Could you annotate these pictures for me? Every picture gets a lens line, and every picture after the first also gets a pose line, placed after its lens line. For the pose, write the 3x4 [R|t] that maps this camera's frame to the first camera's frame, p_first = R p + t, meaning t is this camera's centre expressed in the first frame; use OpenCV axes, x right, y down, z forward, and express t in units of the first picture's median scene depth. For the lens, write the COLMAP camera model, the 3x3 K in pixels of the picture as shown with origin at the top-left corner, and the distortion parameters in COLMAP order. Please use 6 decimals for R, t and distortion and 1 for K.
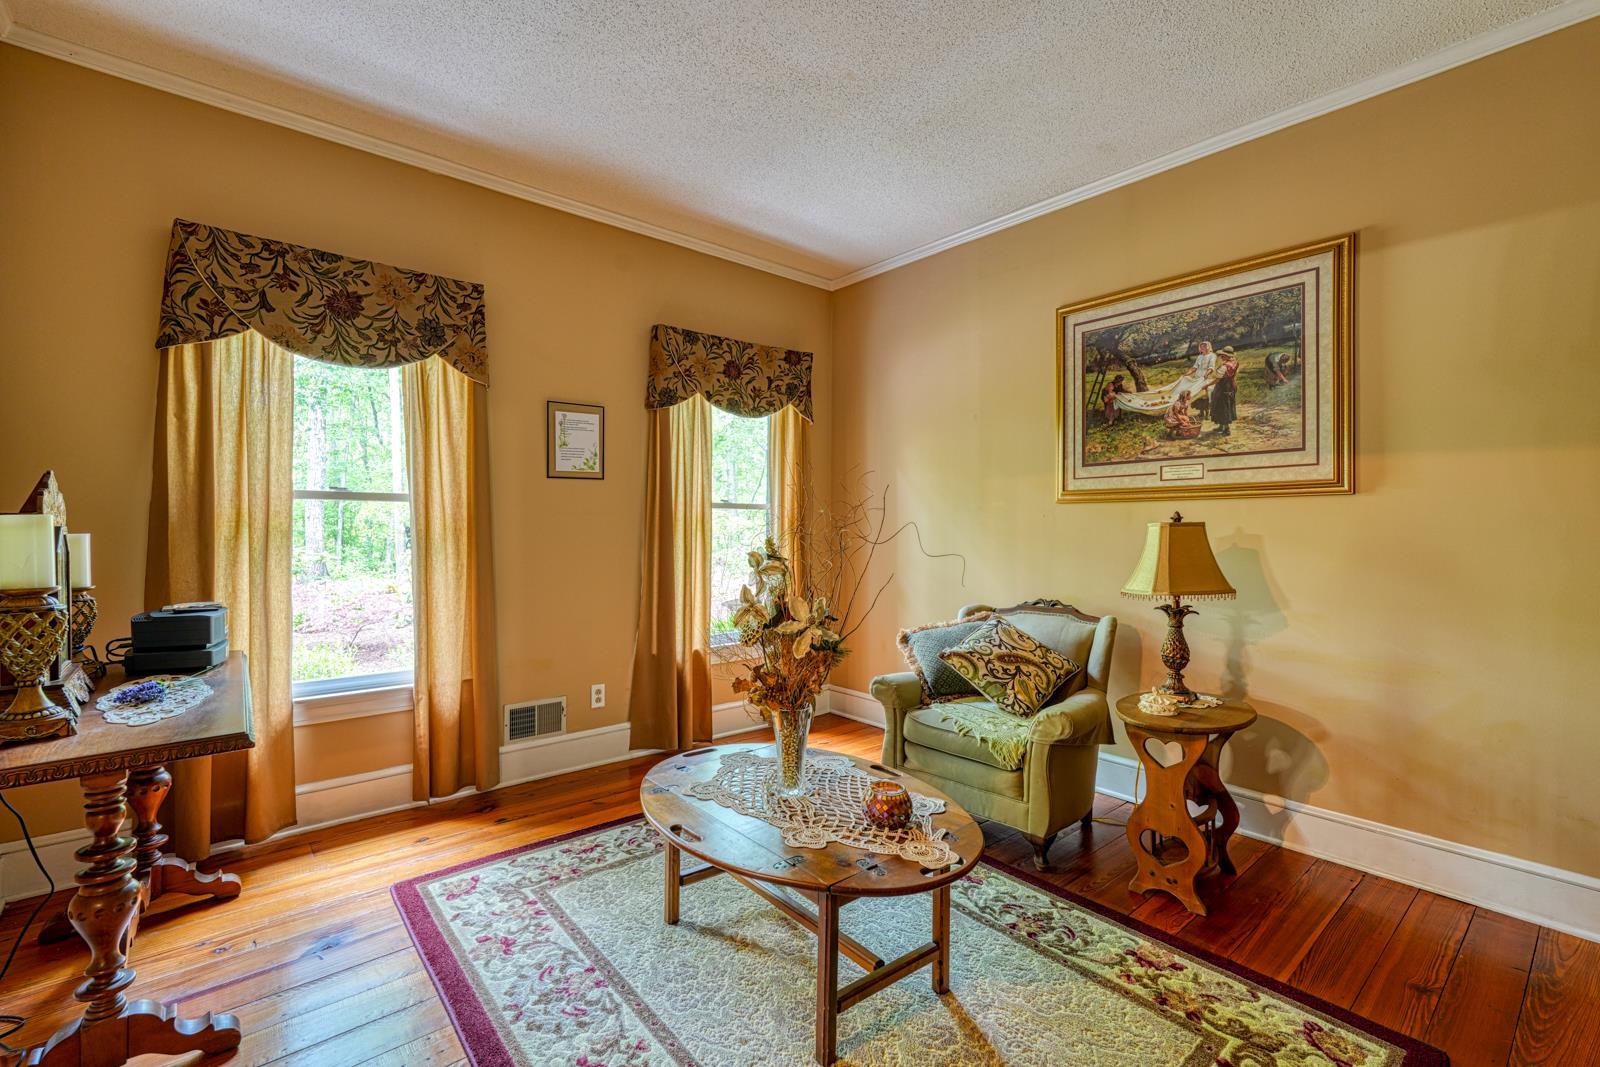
lens RADIAL K [[701.3, 0, 796.5], [0, 701.3, 518.7], [0, 0, 1]] dist [0.000530, 0.000111]
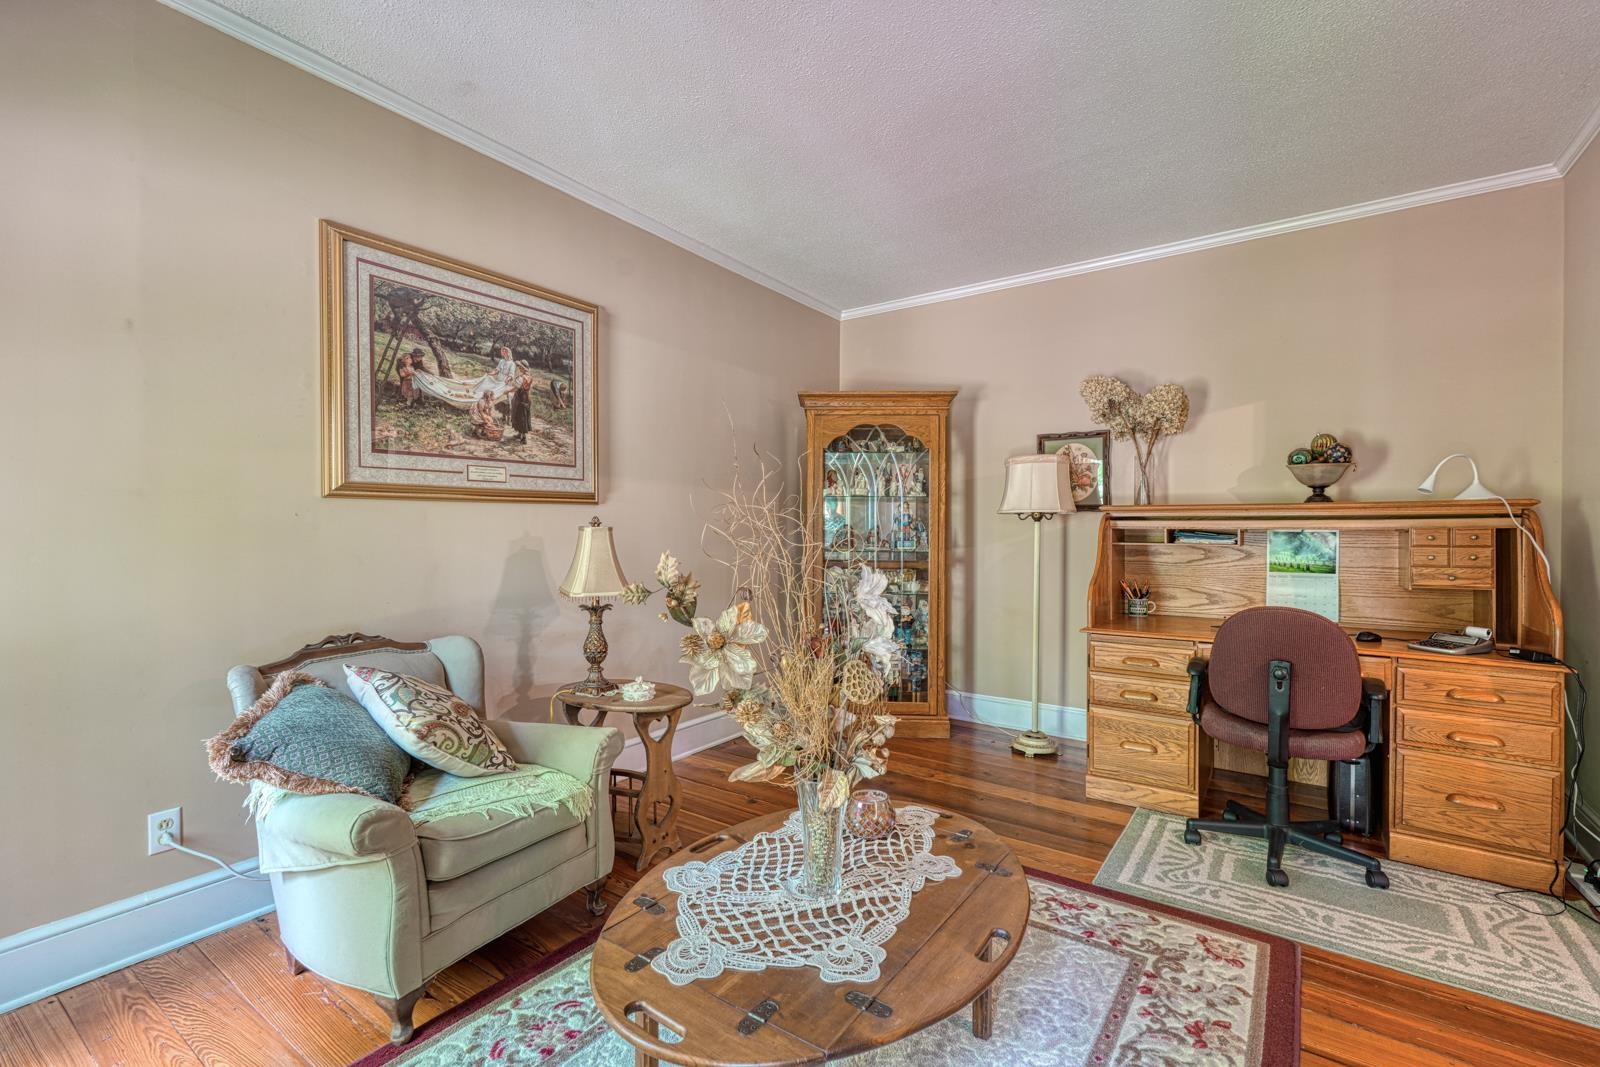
lens RADIAL K [[695.2, 0, 798.9], [0, 695.2, 526.7], [0, 0, 1]] dist [0.000413, 0.000263]
pose [[-0.252064, 0.000436, 0.967710, -0.463940], [-0.007497, 0.999969, -0.002403, 0.005019], [-0.967681, -0.007860, -0.252053, 0.791131]]
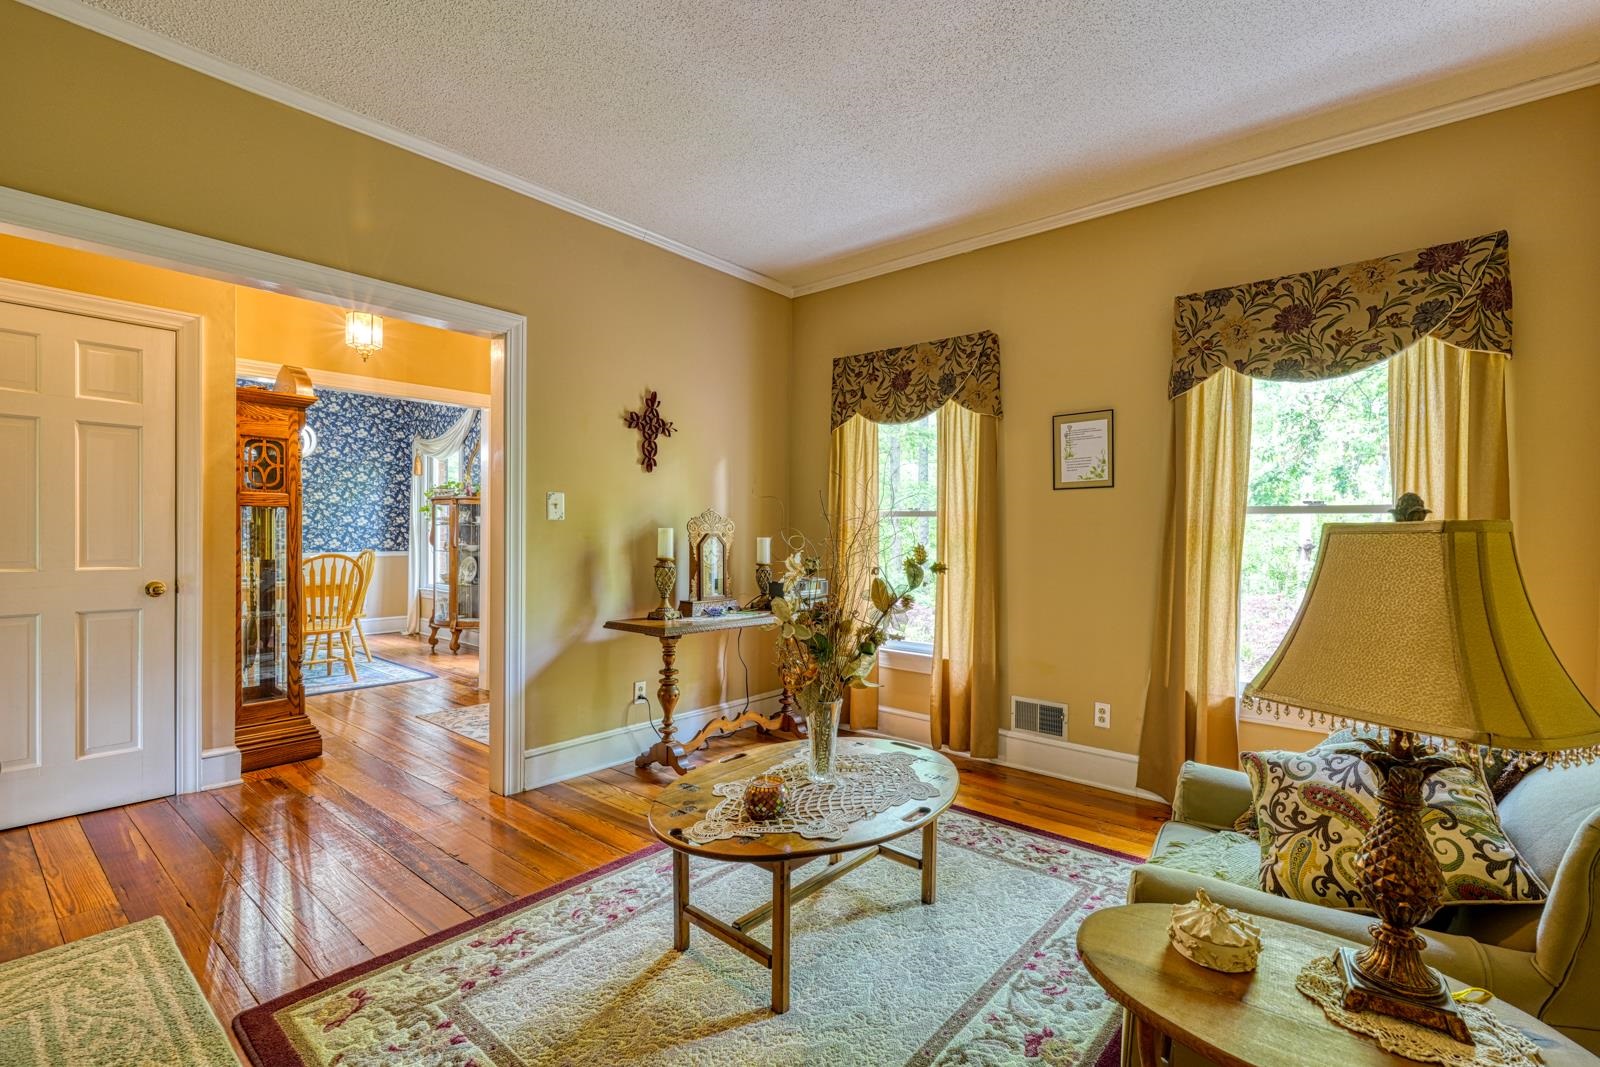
lens RADIAL K [[699.0, 0, 802.8], [0, 699.0, 534.9], [0, 0, 1]] dist [0.000616, 0.000274]
pose [[0.180816, -0.000834, -0.983517, 0.682730], [-0.001938, 0.999997, -0.001204, 0.012049], [0.983515, 0.002124, 0.180814, 0.508261]]
